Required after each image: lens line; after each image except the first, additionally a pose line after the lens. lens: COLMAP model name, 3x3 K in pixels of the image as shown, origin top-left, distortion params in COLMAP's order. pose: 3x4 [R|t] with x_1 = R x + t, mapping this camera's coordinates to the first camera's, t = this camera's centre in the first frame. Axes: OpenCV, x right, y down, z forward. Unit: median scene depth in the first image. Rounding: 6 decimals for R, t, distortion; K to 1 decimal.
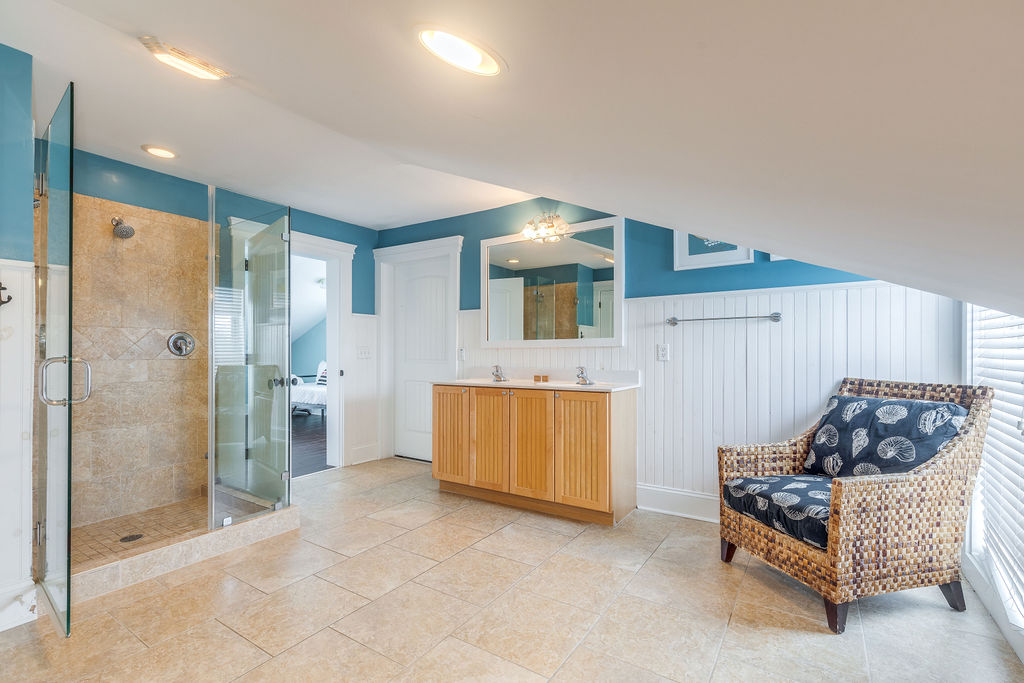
lens RADIAL K [[493.5, 0, 510.4], [0, 493.5, 354.5], [0, 0, 1]] dist [0.000882, -0.000137]
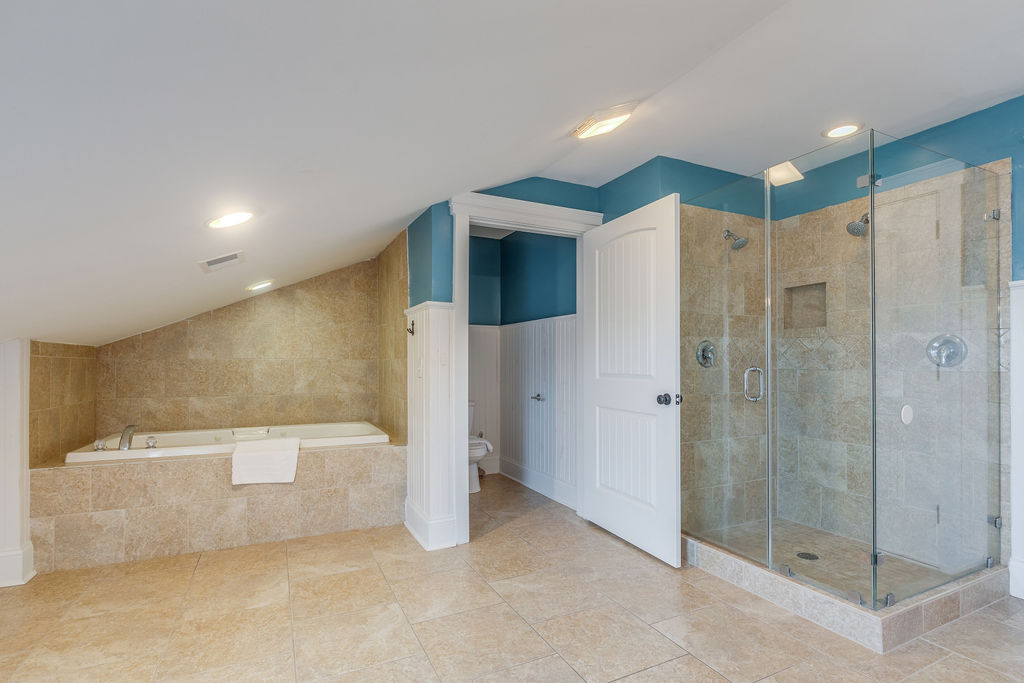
lens RADIAL K [[493.5, 0, 510.4], [0, 493.5, 354.5], [0, 0, 1]] dist [0.000882, -0.000137]
pose [[-0.484516, -0.011571, -0.874706, 0.323618], [-0.002840, 0.999928, -0.011654, -0.005227], [0.874778, -0.003163, -0.484514, 0.889897]]
